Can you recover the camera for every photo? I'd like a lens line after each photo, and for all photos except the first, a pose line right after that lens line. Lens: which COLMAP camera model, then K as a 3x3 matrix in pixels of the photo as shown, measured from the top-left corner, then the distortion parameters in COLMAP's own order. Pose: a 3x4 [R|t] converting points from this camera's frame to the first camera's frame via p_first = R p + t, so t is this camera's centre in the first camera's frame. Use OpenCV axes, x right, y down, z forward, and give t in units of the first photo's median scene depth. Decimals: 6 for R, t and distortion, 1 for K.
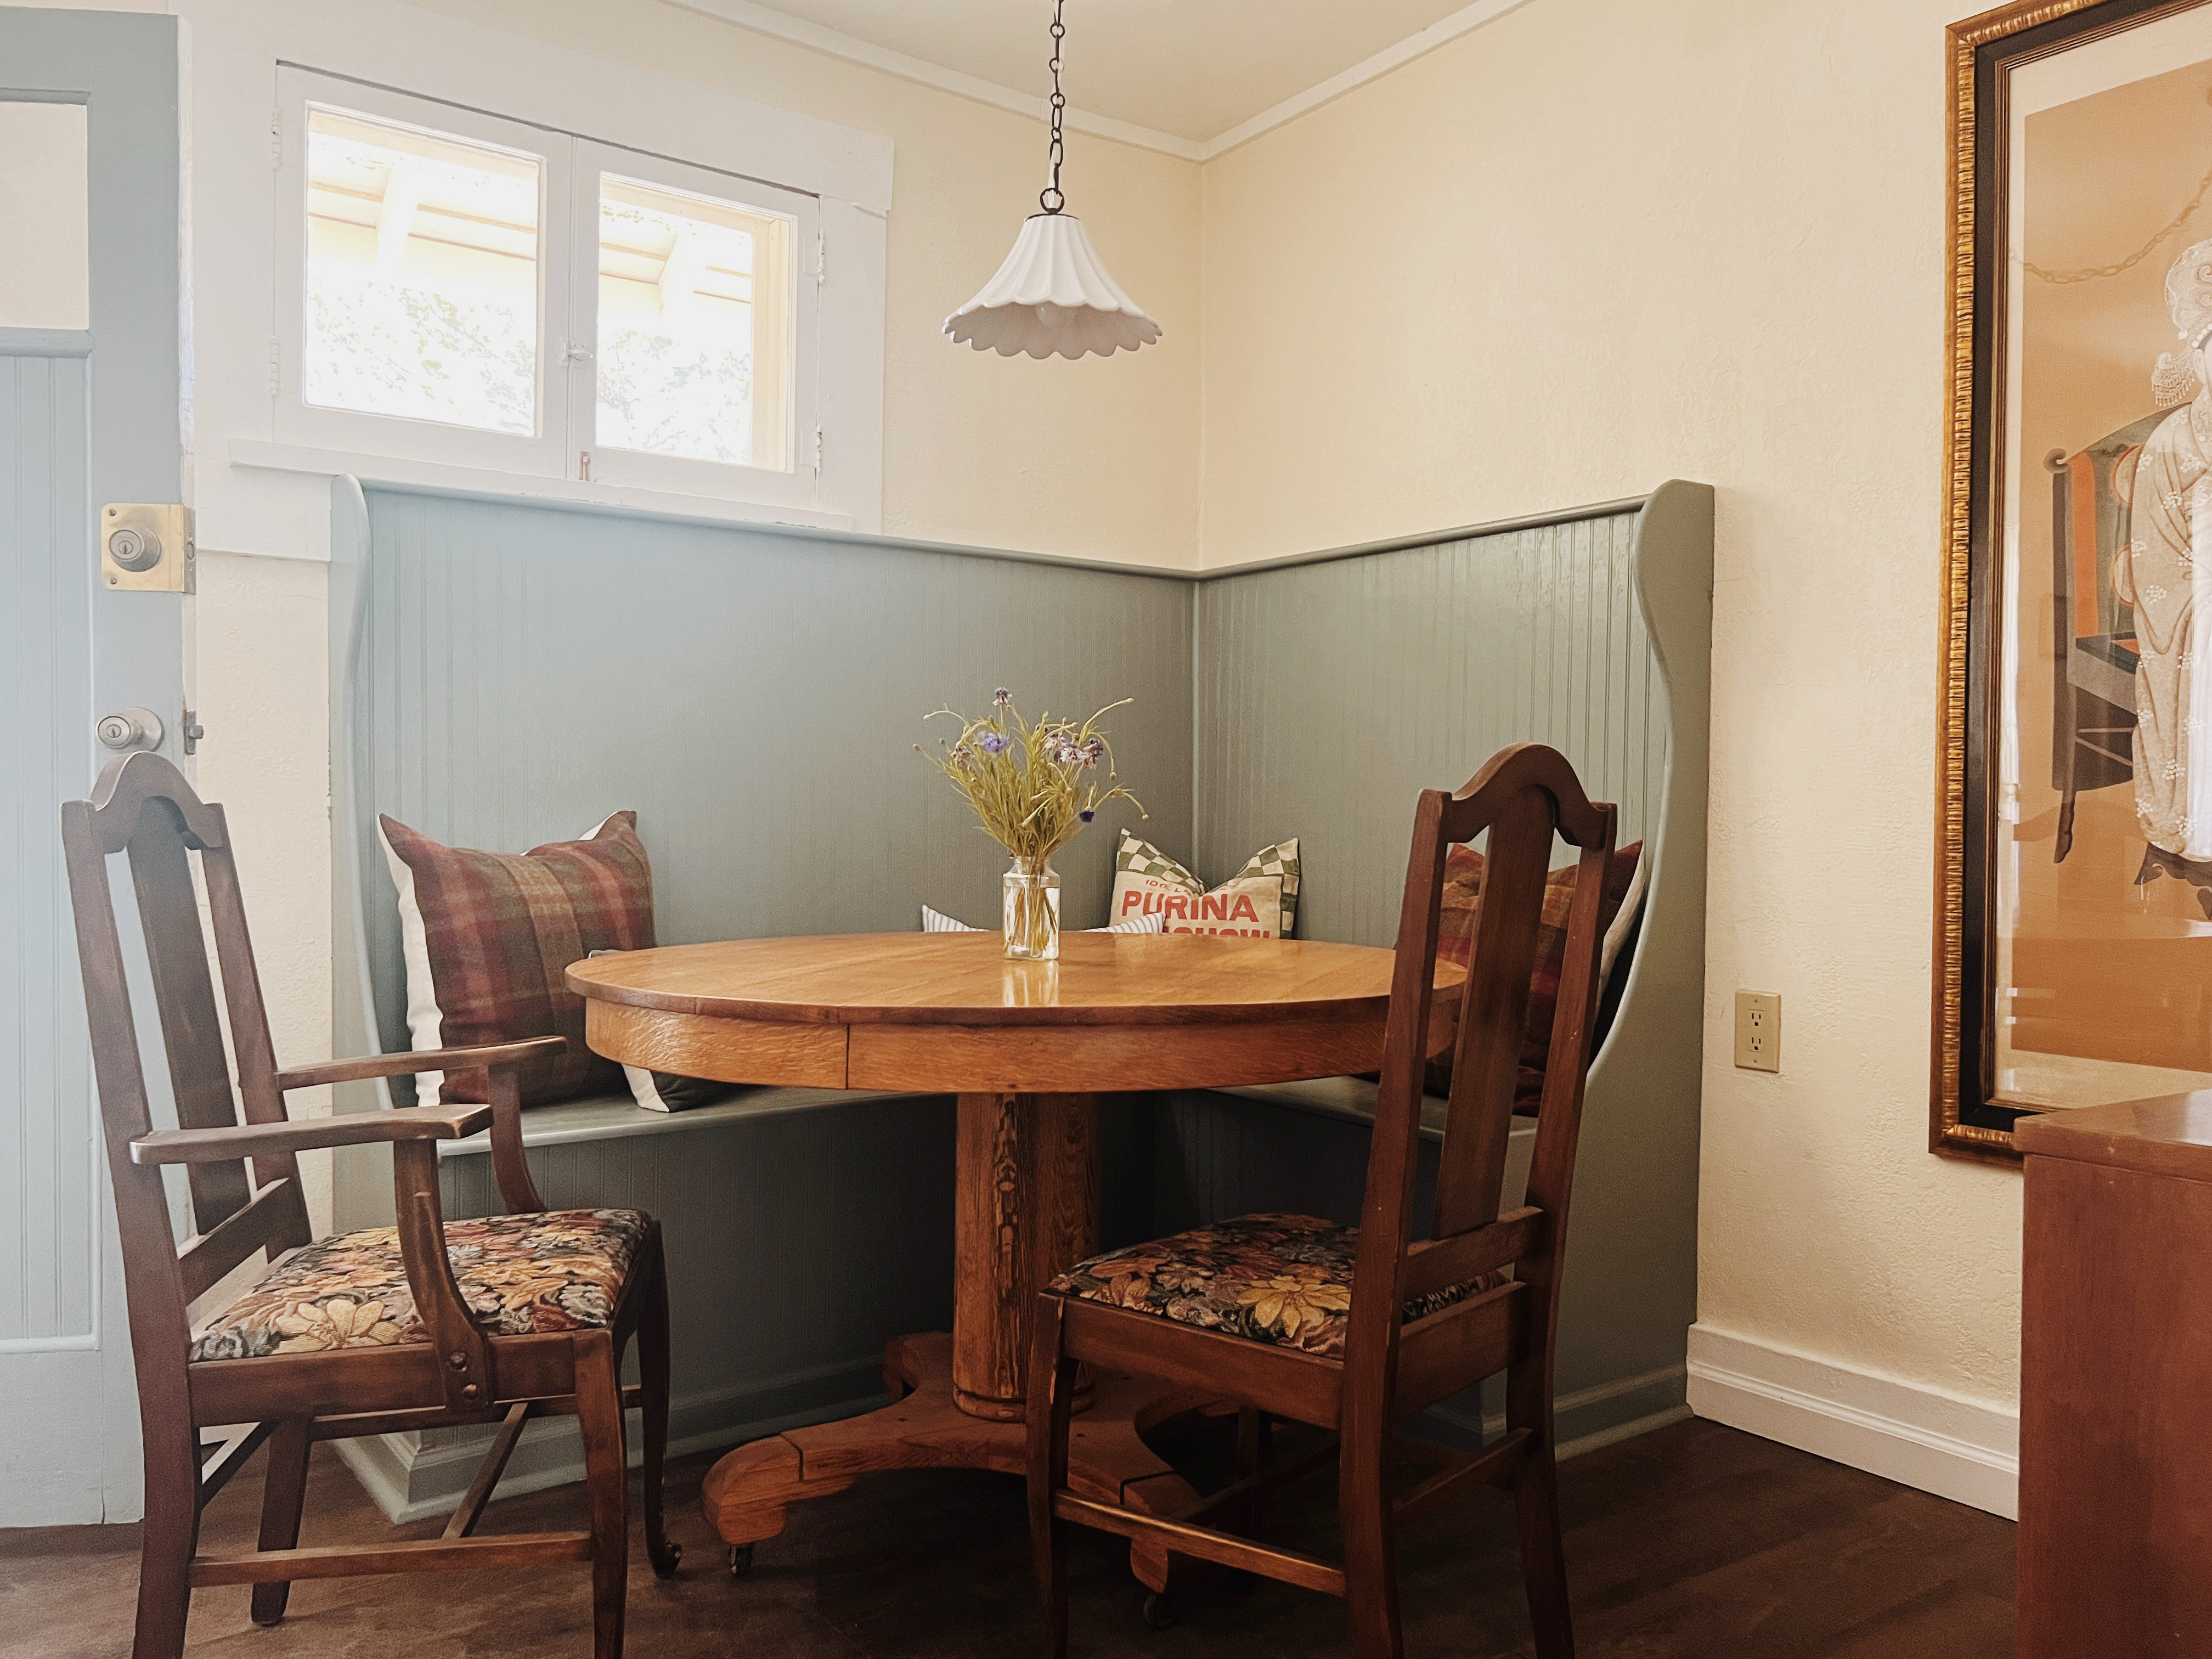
lens RADIAL K [[1672.6, 0, 1084.7], [0, 1672.6, 833.1], [0, 0, 1]] dist [0.002435, -0.013088]
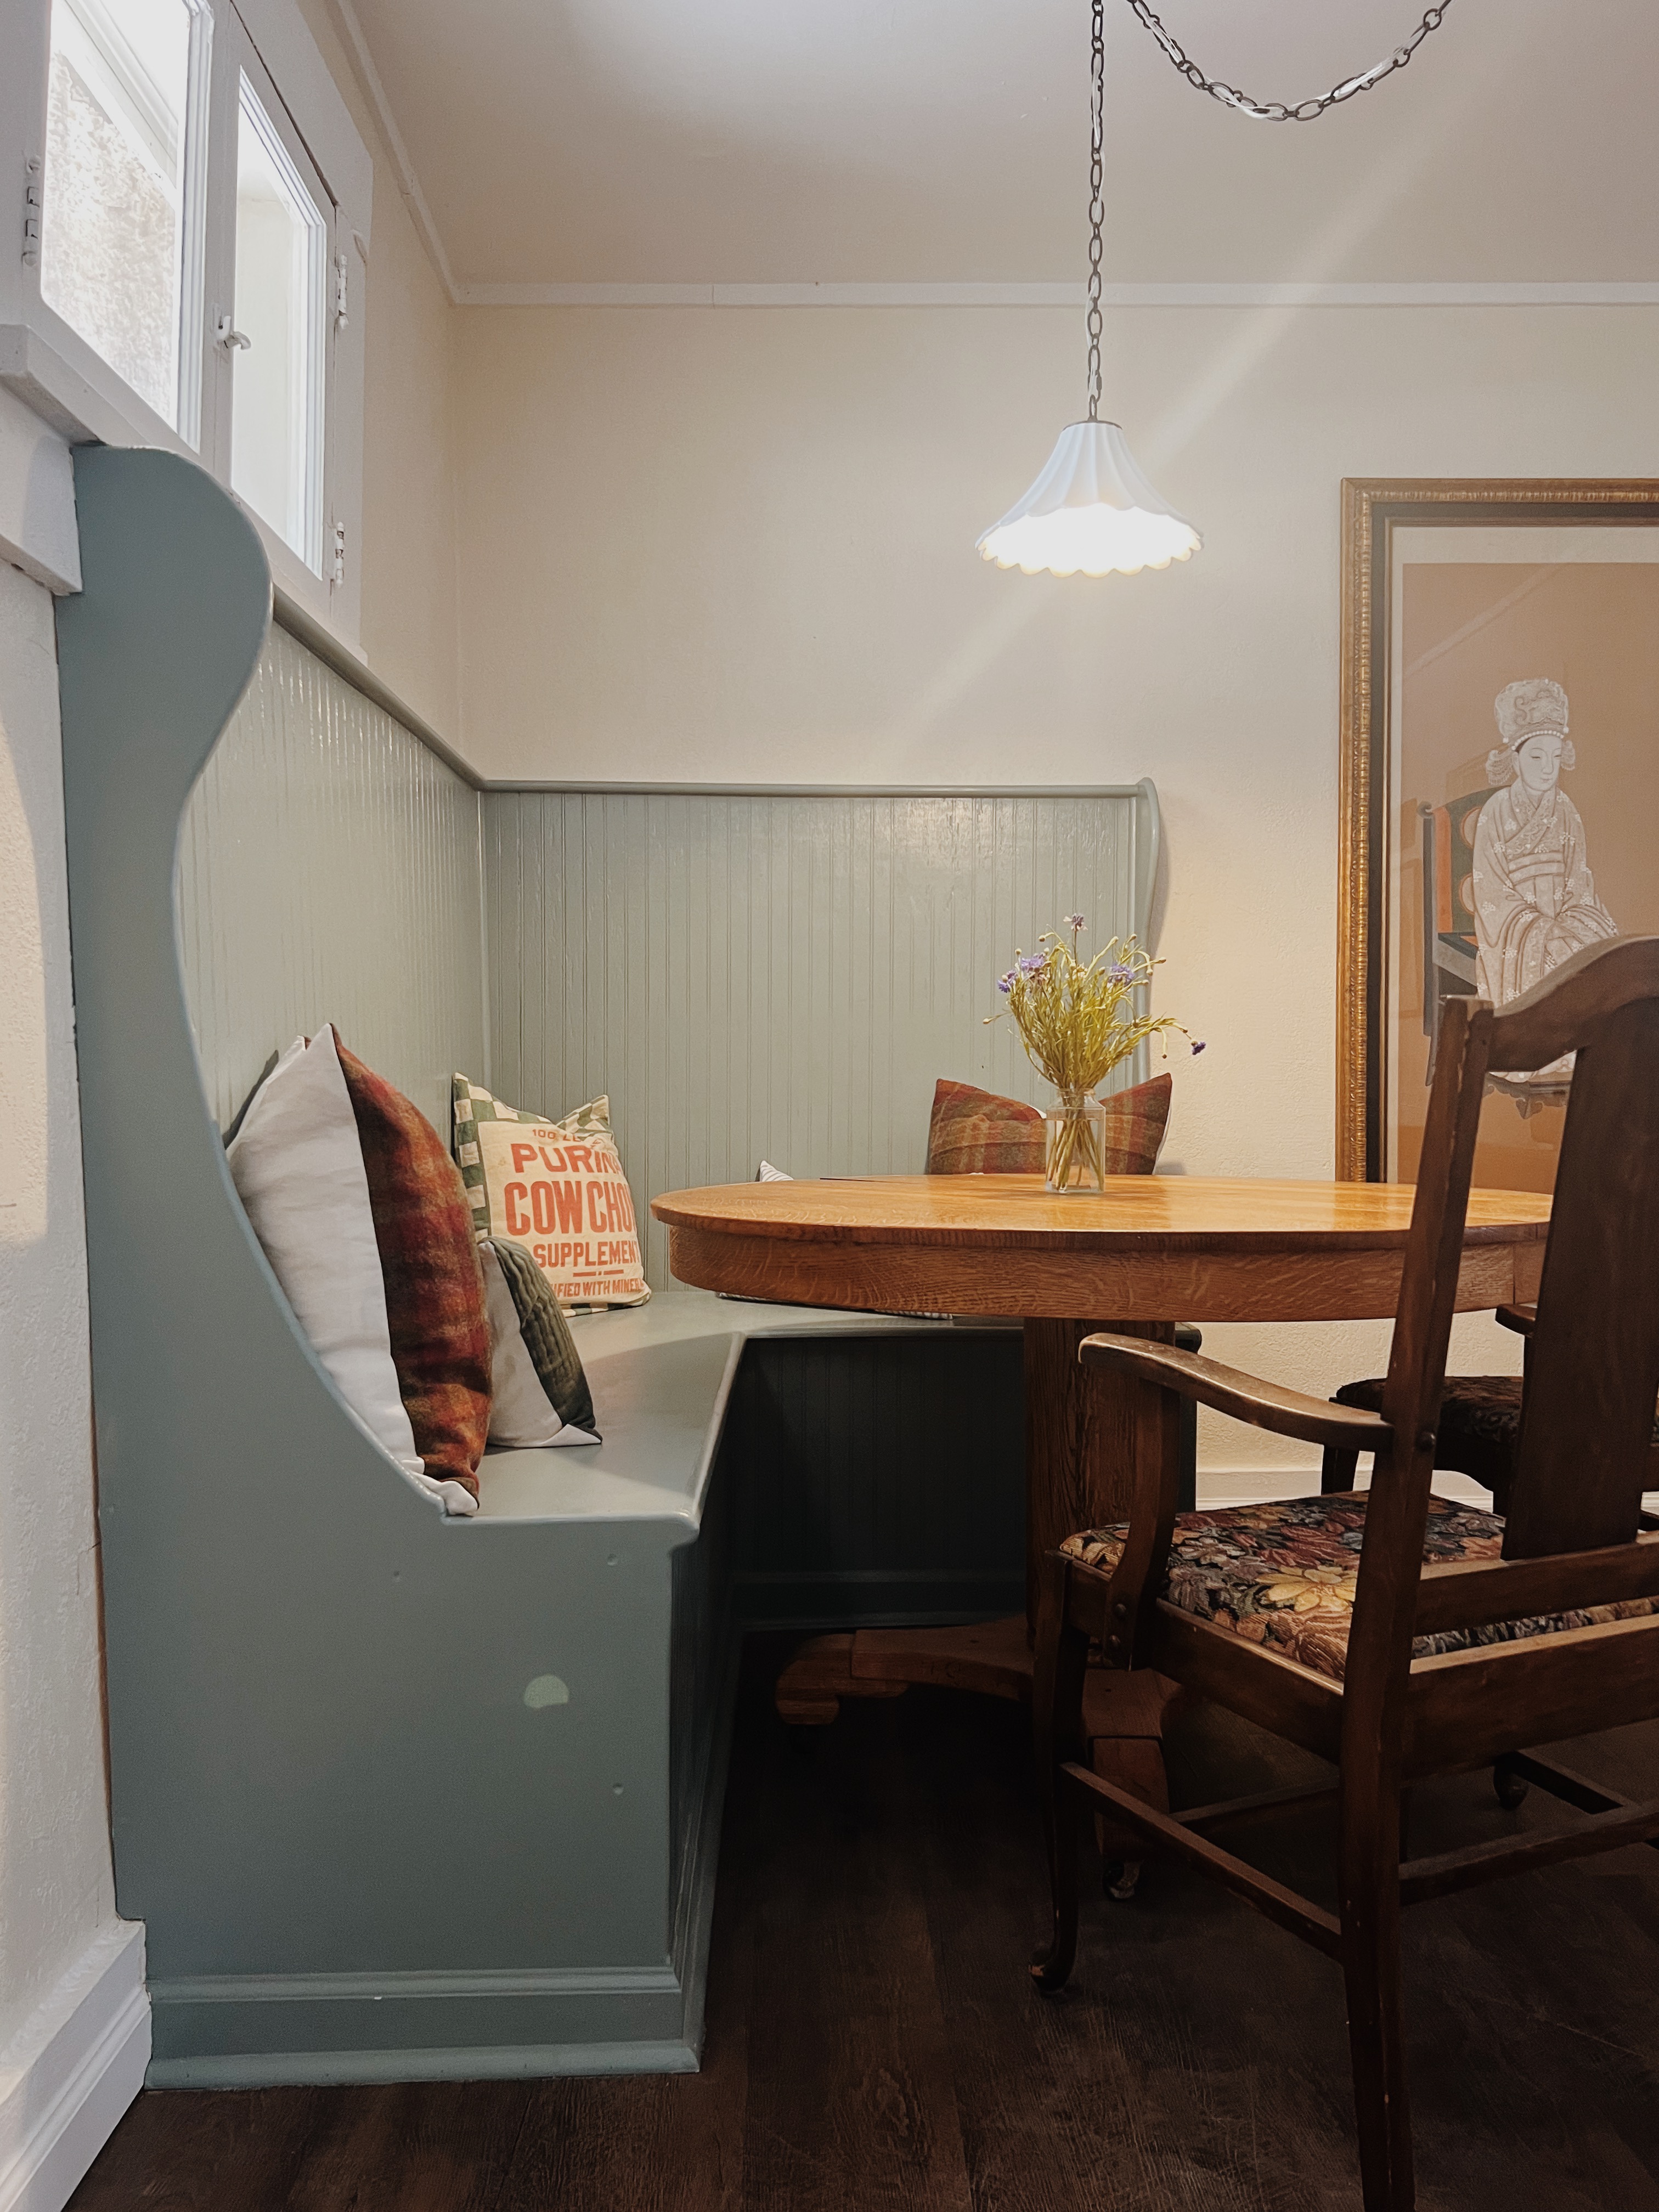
lens RADIAL K [[1672.6, 0, 812.9], [0, 1672.6, 1097.9], [0, 0, 1]] dist [0.002435, -0.013088]
pose [[0.601618, -0.015855, 0.798627, -0.912311], [0.014026, 0.999859, 0.009284, 0.007120], [-0.798661, 0.005616, 0.601755, 0.554612]]
